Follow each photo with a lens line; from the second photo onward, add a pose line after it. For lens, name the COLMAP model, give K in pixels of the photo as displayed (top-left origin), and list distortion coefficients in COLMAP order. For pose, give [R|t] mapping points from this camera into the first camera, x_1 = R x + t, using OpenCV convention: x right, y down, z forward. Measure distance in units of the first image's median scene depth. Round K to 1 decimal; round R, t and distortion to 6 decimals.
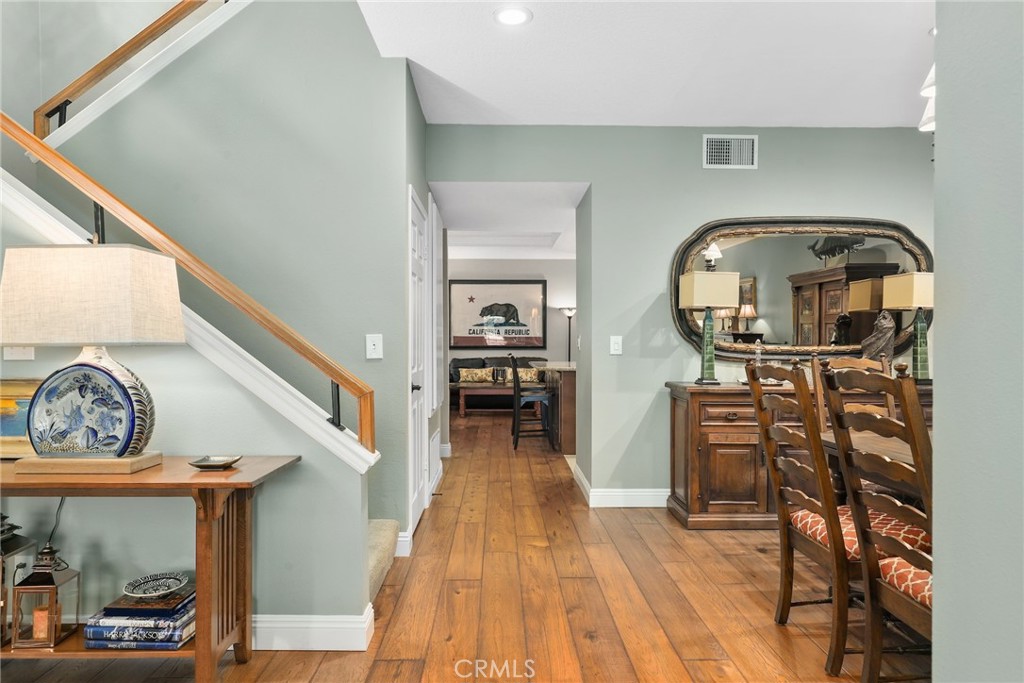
lens RADIAL K [[554.8, 0, 508.5], [0, 554.8, 348.8], [0, 0, 1]] dist [-0.001892, -0.000042]
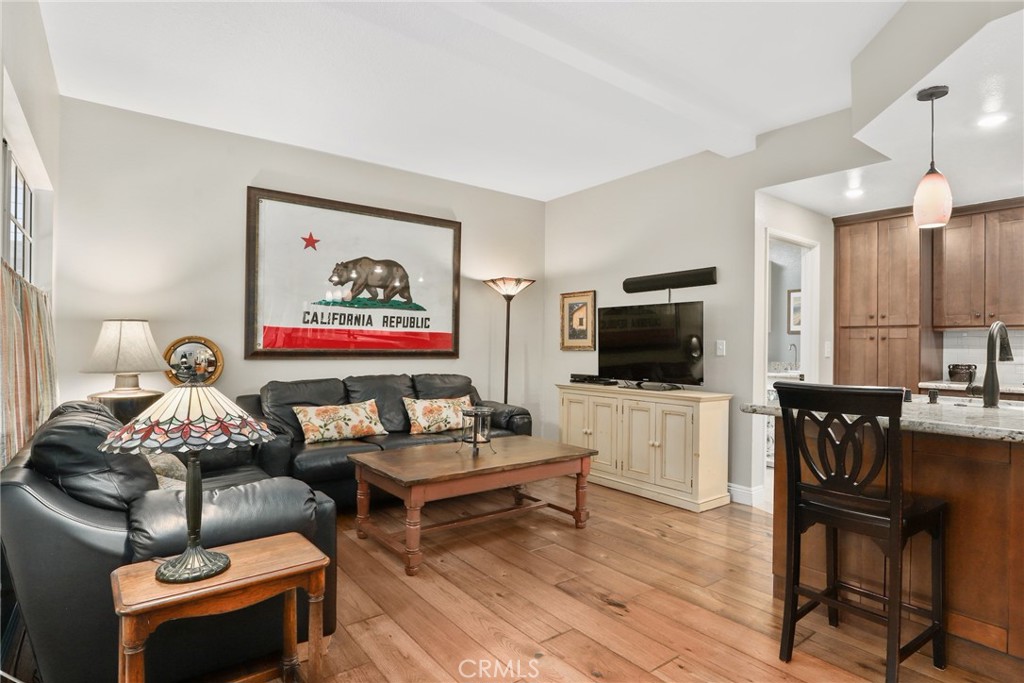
lens RADIAL K [[542.5, 0, 513.1], [0, 542.5, 343.7], [0, 0, 1]] dist [-0.015462, 0.001642]
pose [[0.798471, 0.009832, 0.601953, -0.192587], [-0.004099, 0.999932, -0.010895, -0.006881], [-0.602019, 0.006232, 0.798457, 0.572515]]
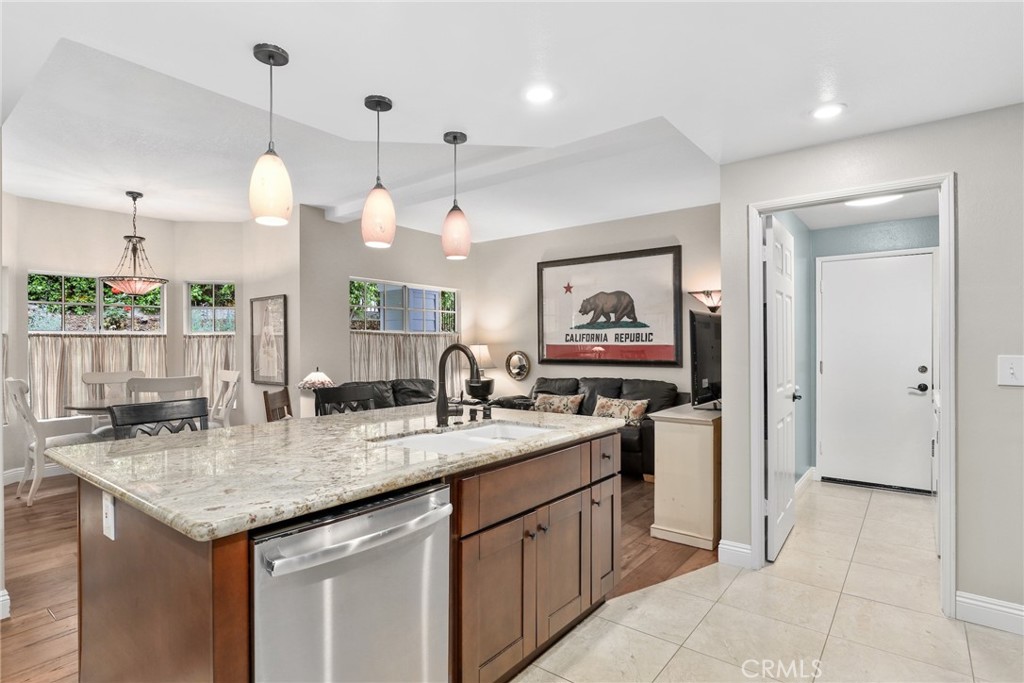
lens RADIAL K [[519.3, 0, 512.3], [0, 519.3, 350.1], [0, 0, 1]] dist [-0.007439, -0.001450]
pose [[0.787896, 0.000549, -0.615808, 0.260122], [0.000304, 0.999999, 0.001281, -0.017181], [0.615809, -0.001197, 0.787895, 0.473216]]
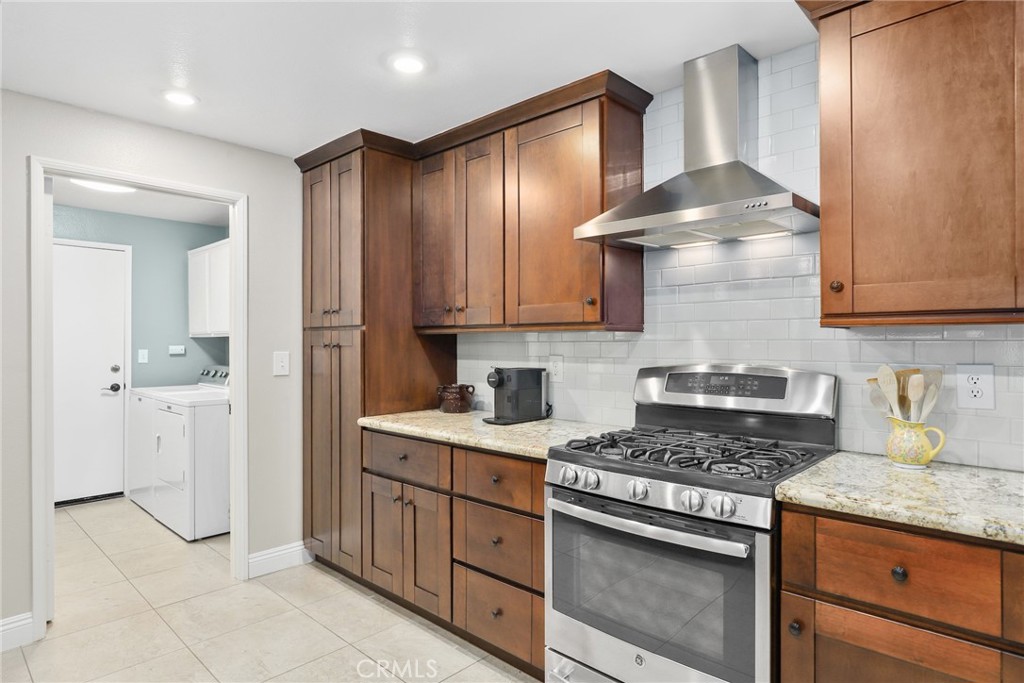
lens RADIAL K [[570.2, 0, 507.9], [0, 570.2, 341.1], [0, 0, 1]] dist [-0.000763, 0.001887]
pose [[0.699558, -0.002392, 0.714572, 0.160671], [0.009208, 0.999942, -0.005667, -0.017277], [-0.714516, 0.010544, 0.699539, 0.472782]]
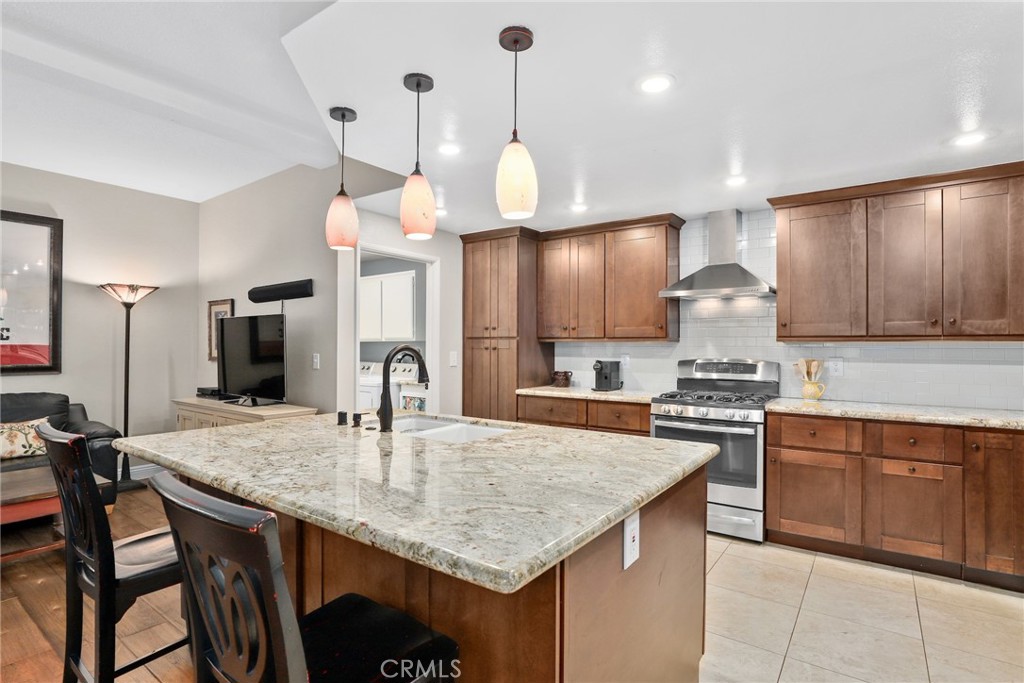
lens RADIAL K [[508.2, 0, 508.9], [0, 508.2, 343.7], [0, 0, 1]] dist [-0.016158, 0.003199]
pose [[0.602556, 0.002617, 0.798072, -0.039052], [0.004311, 0.999969, -0.006534, -0.018471], [-0.798065, 0.007378, 0.602526, 0.462021]]
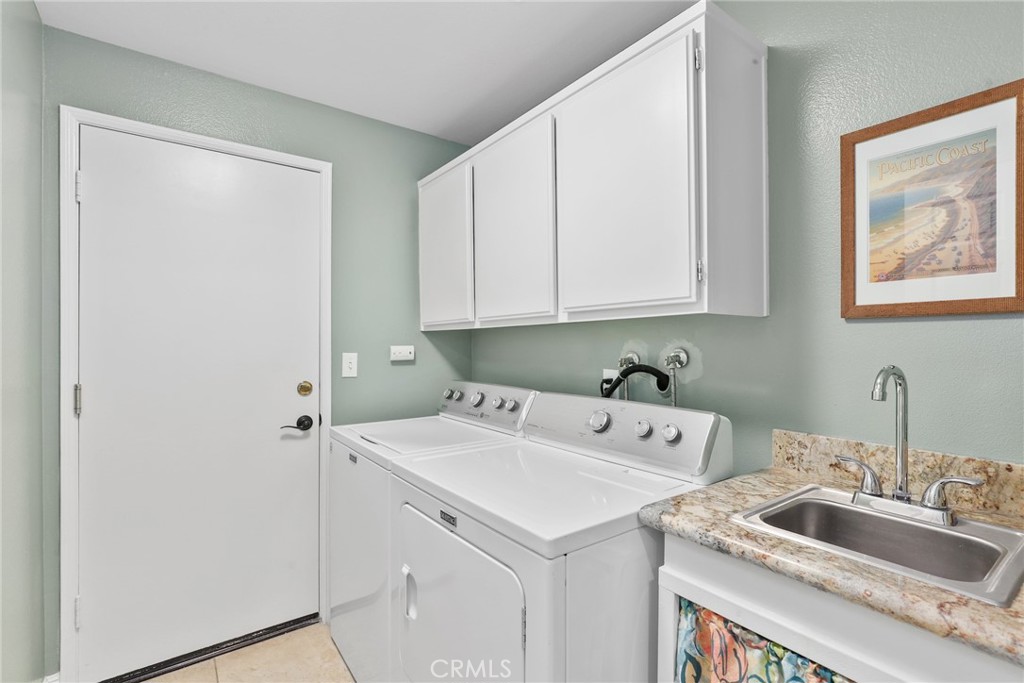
lens RADIAL K [[469.7, 0, 512.9], [0, 469.7, 344.8], [0, 0, 1]] dist [-0.012526, 0.000123]
pose [[0.810253, -0.003304, 0.586071, 0.220092], [0.007661, 0.999958, -0.004953, -0.017702], [-0.586031, 0.008503, 0.810244, 0.793291]]
